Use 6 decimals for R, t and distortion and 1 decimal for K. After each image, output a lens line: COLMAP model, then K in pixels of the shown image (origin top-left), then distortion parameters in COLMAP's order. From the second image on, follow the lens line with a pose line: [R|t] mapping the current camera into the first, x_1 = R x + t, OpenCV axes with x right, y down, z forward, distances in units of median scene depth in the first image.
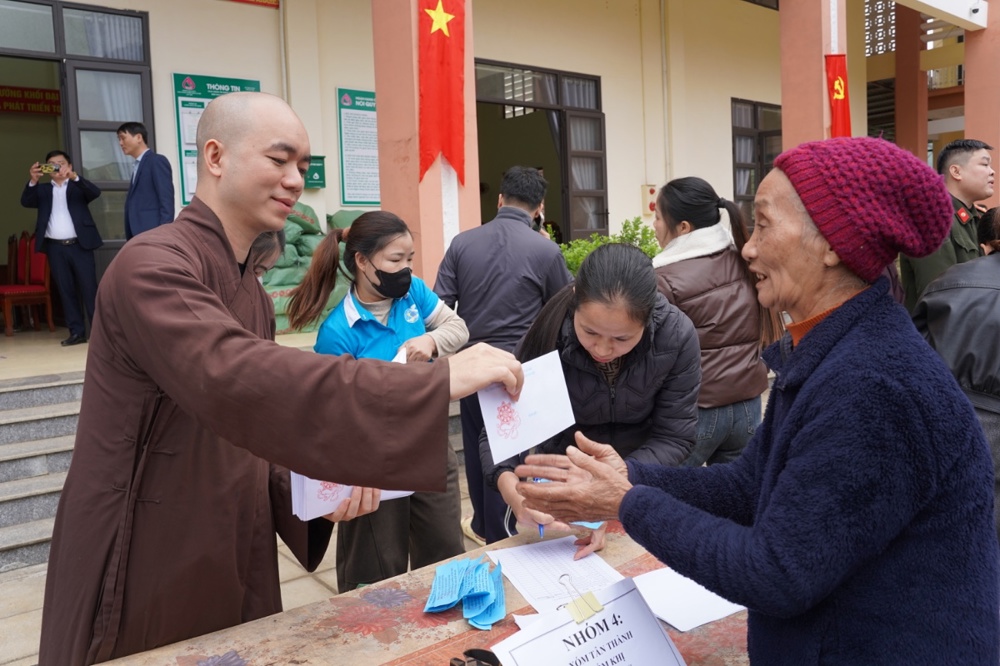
lens RADIAL K [[832.4, 0, 500.0], [0, 832.4, 333.0], [0, 0, 1]] dist [-0.090050, 0.052140]
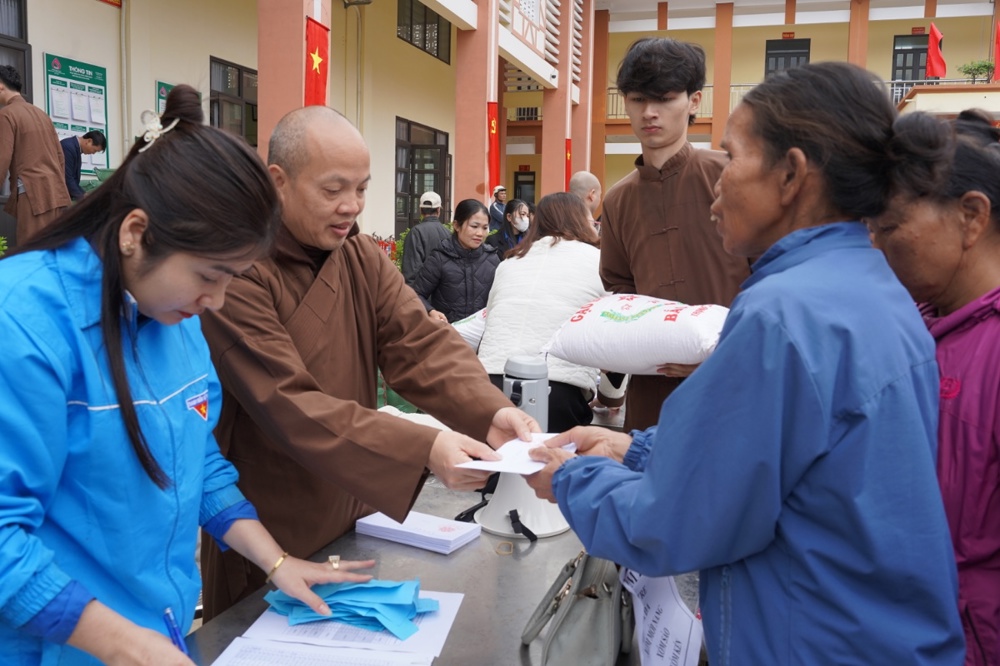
lens RADIAL K [[832.4, 0, 500.0], [0, 832.4, 333.0], [0, 0, 1]] dist [-0.090050, 0.052140]
pose [[0.837068, -0.004089, 0.547083, -0.453342], [-0.007055, 0.999808, 0.018267, 0.044665], [-0.547053, -0.019150, 0.836879, -0.281497]]
